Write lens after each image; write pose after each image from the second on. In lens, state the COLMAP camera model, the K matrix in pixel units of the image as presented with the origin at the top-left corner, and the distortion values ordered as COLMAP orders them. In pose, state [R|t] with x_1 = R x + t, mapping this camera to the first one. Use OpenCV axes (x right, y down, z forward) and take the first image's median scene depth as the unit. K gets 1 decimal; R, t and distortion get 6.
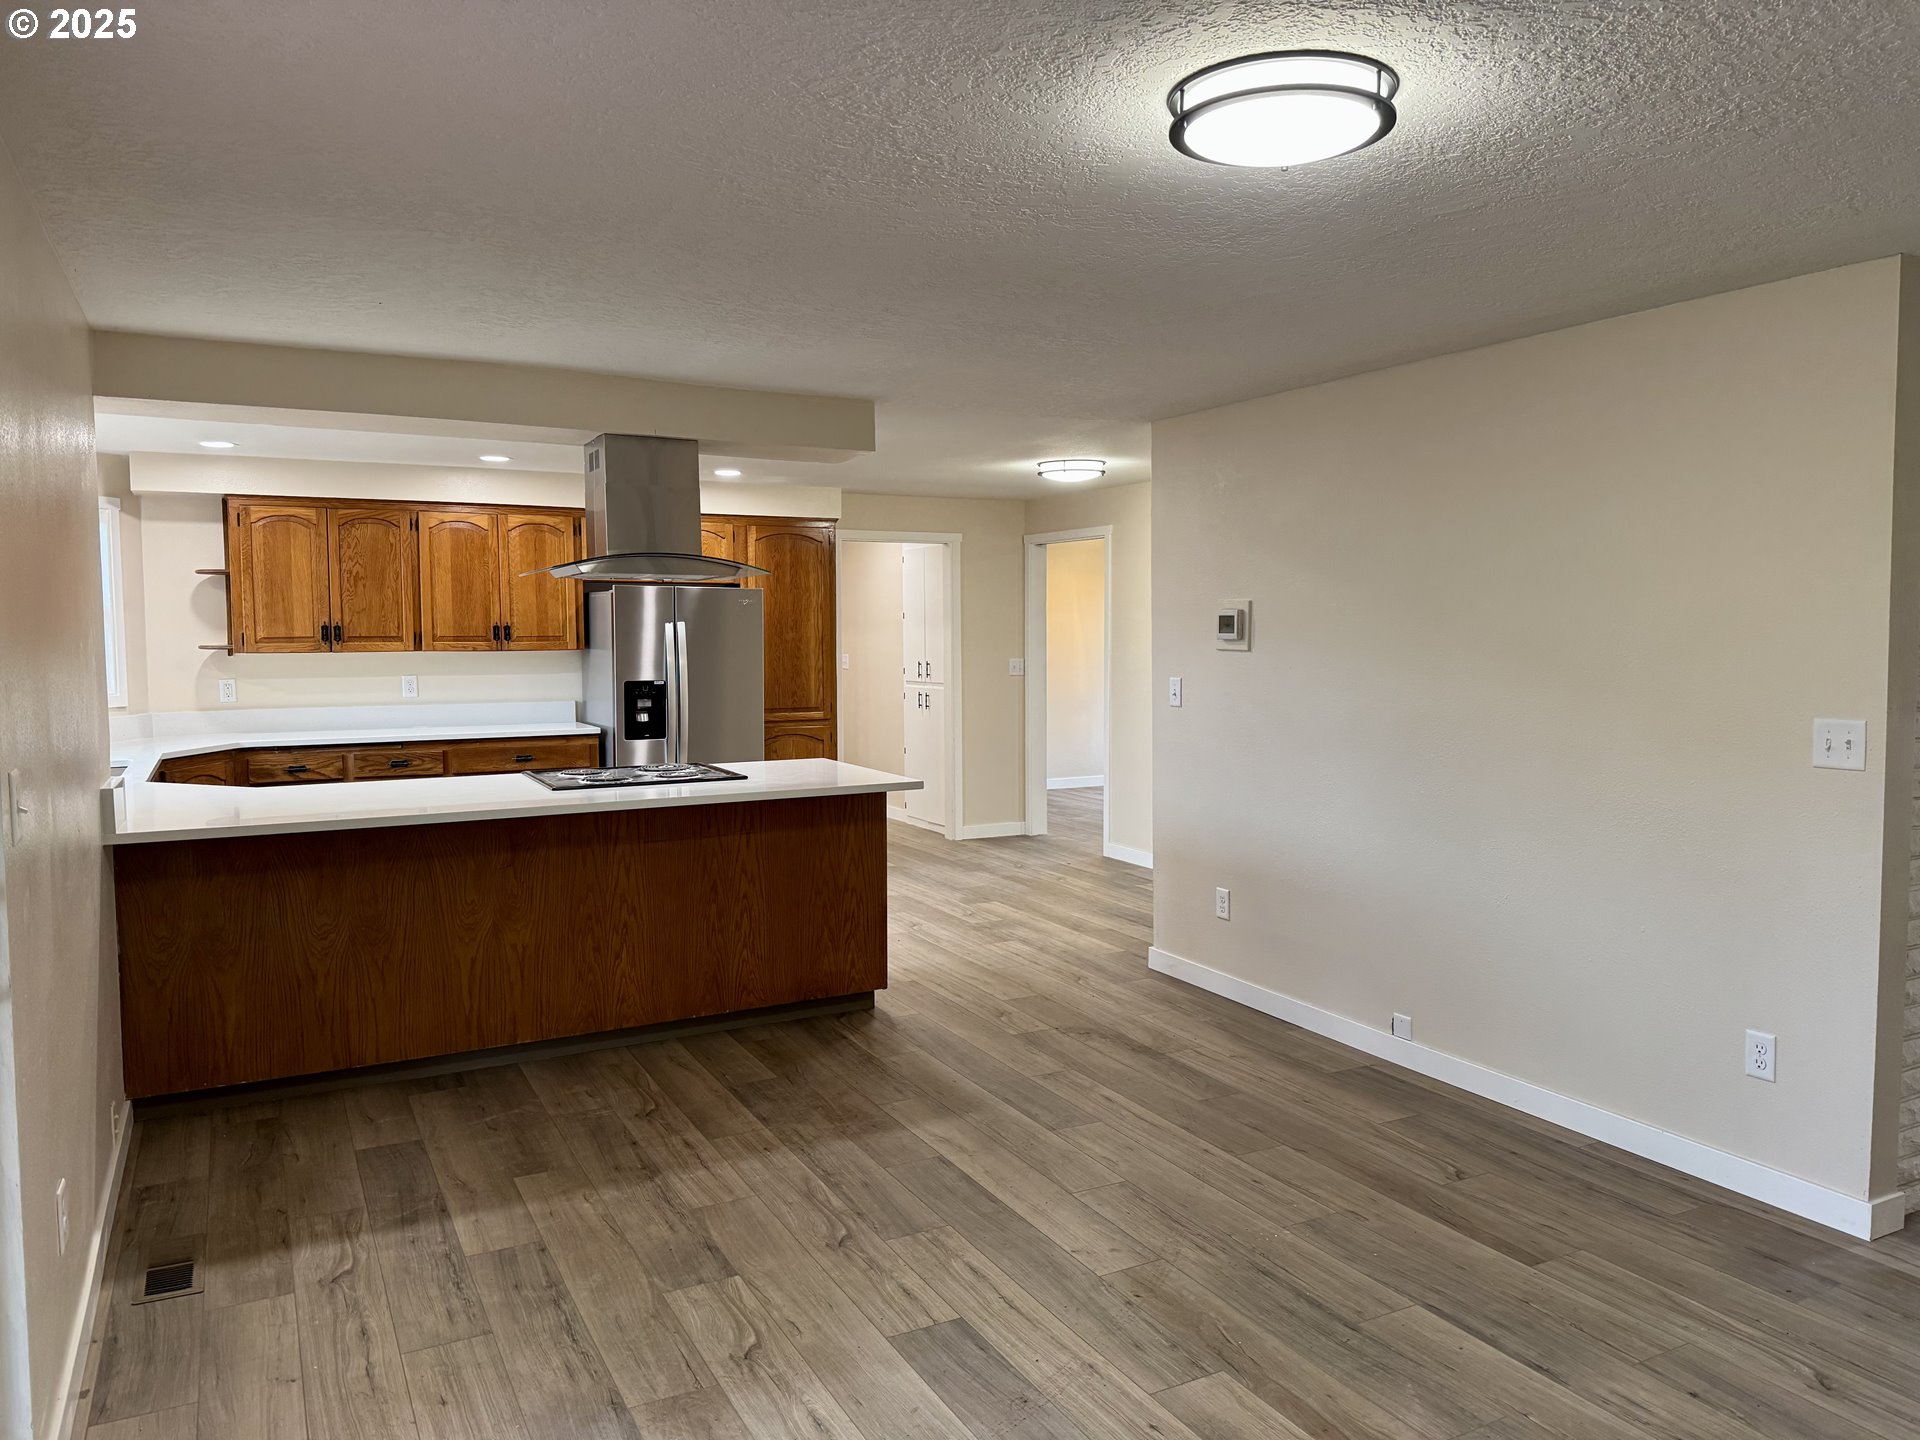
lens RADIAL K [[1349.0, 0, 950.5], [0, 1349.0, 719.8], [0, 0, 1]] dist [0.001836, -0.013499]
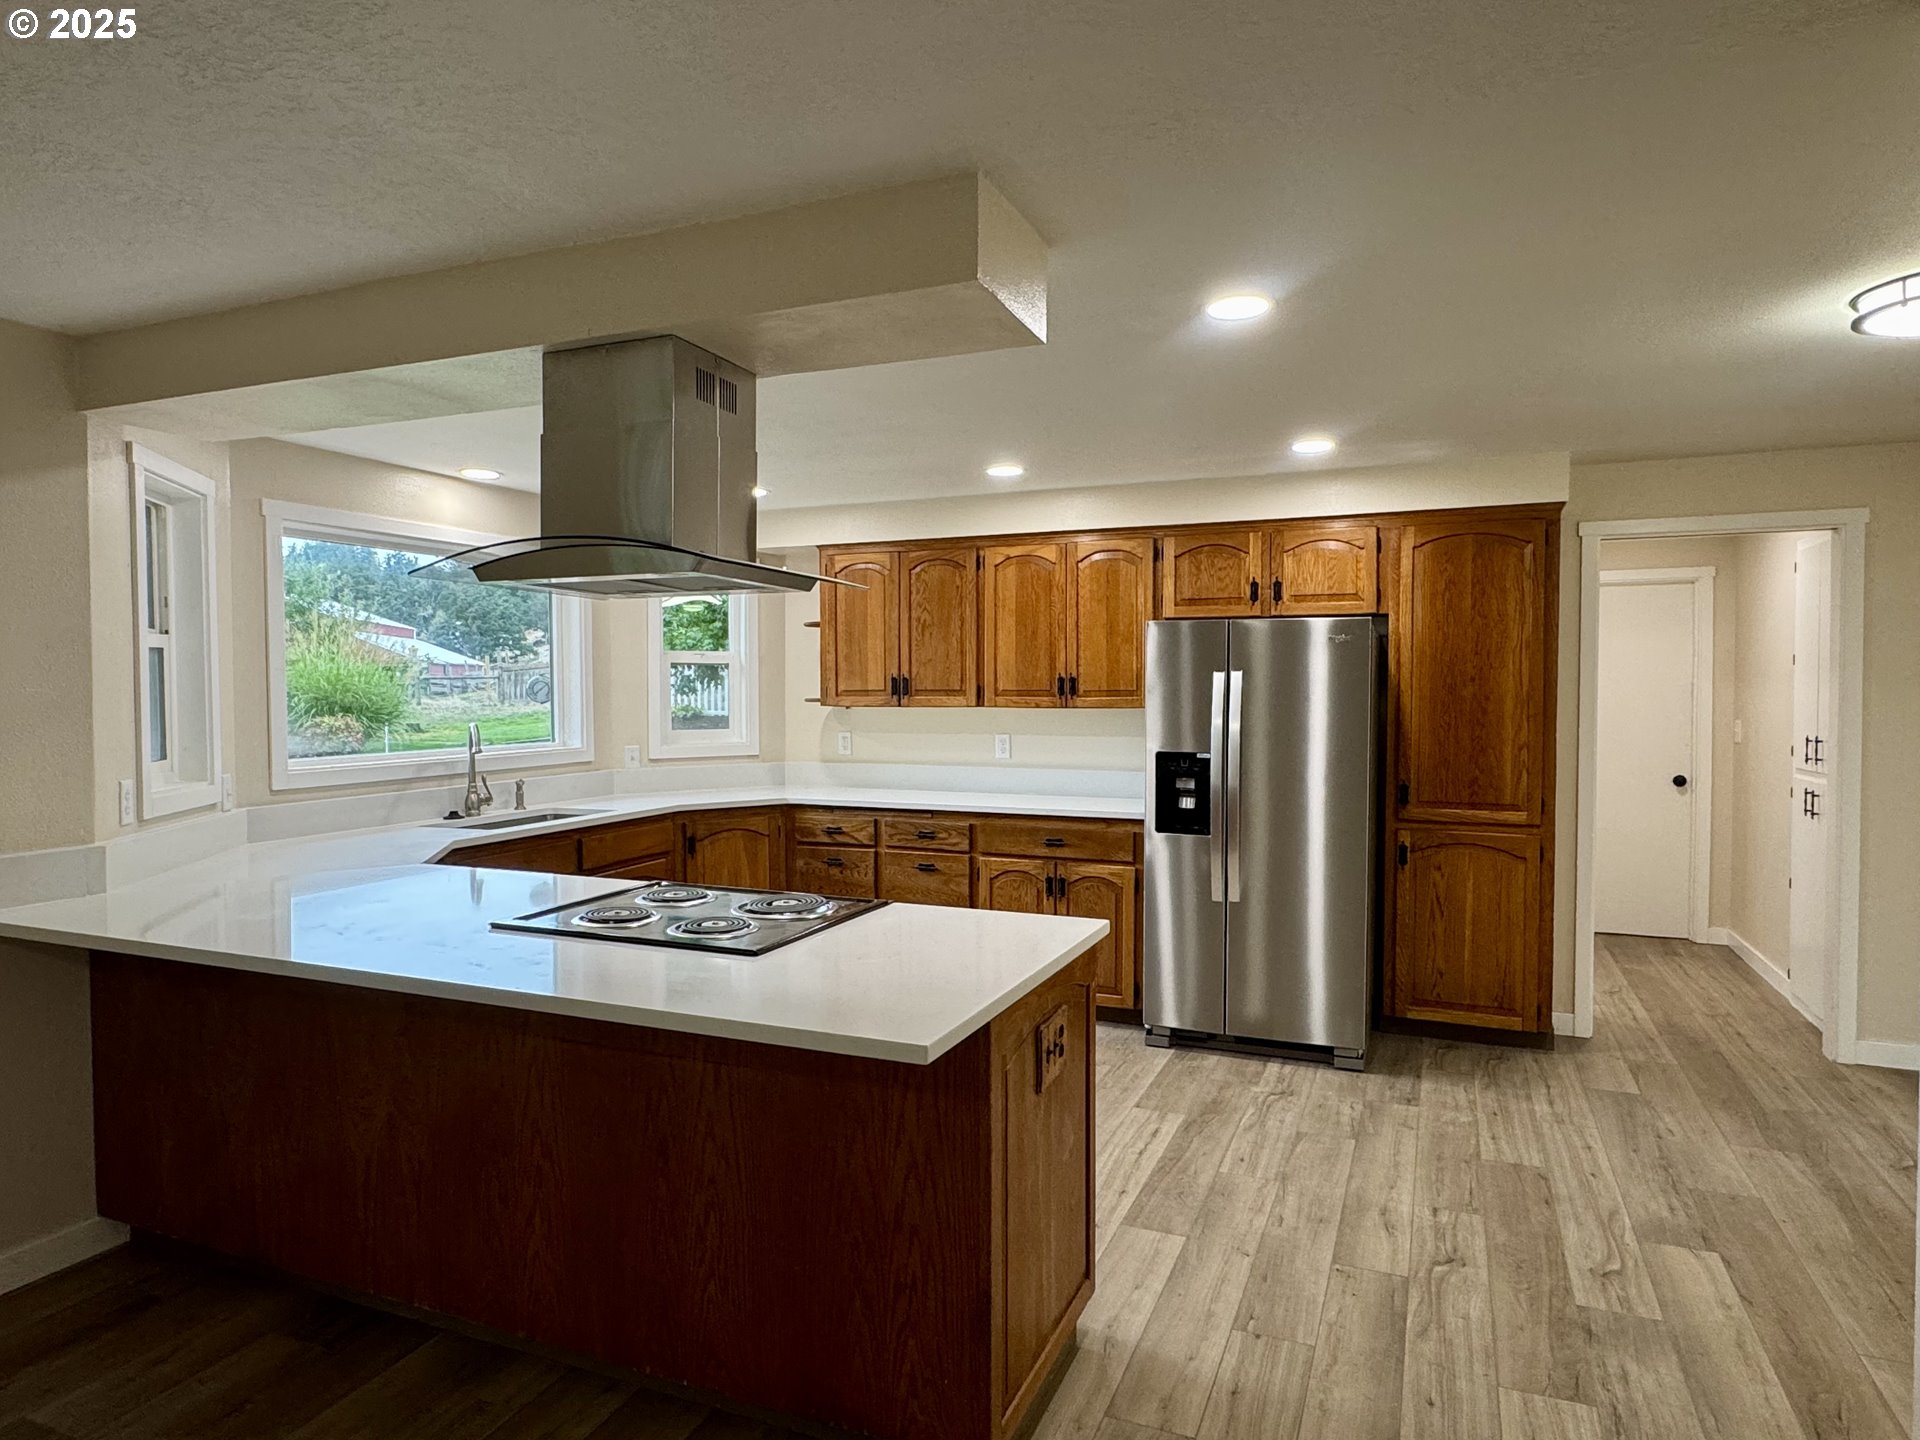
lens RADIAL K [[1125.8, 0, 958.3], [0, 1125.8, 719.1], [0, 0, 1]] dist [-0.007890, -0.001898]
pose [[0.629389, 0.021656, -0.776788, 0.168310], [-0.052270, 0.998528, -0.014514, -0.032651], [0.775330, 0.049738, 0.629594, 0.545056]]
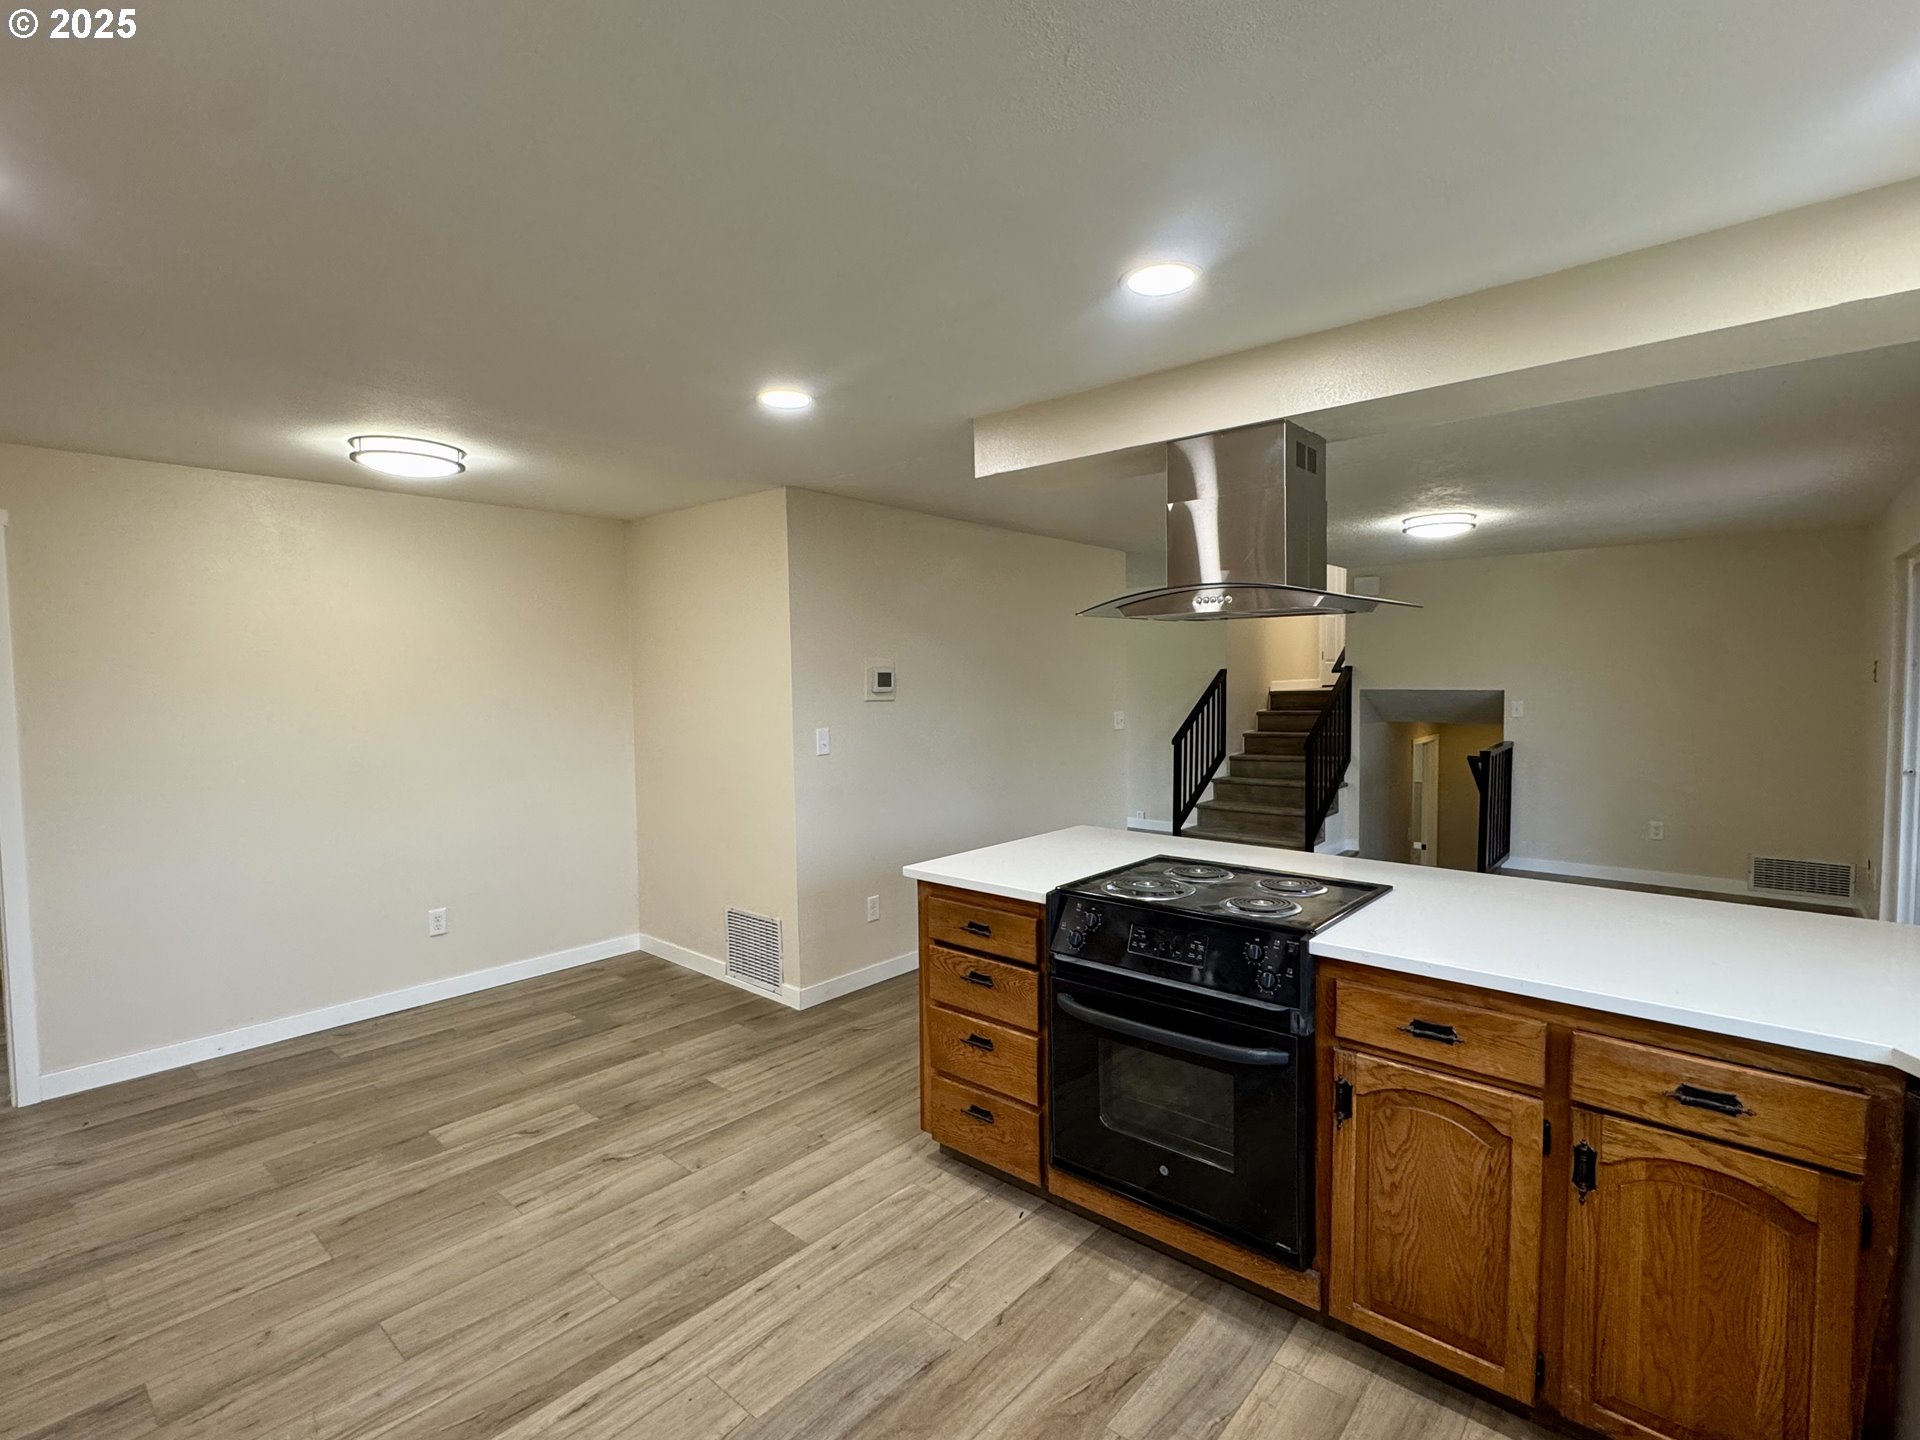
lens RADIAL K [[909.5, 0, 962.5], [0, 909.5, 719.9], [0, 0, 1]] dist [-0.000938, 0.002068]
pose [[-0.364285, -0.040801, 0.930393, -0.447764], [0.075222, 0.994486, 0.073064, -0.065195], [-0.928245, 0.096602, -0.359207, 0.921109]]
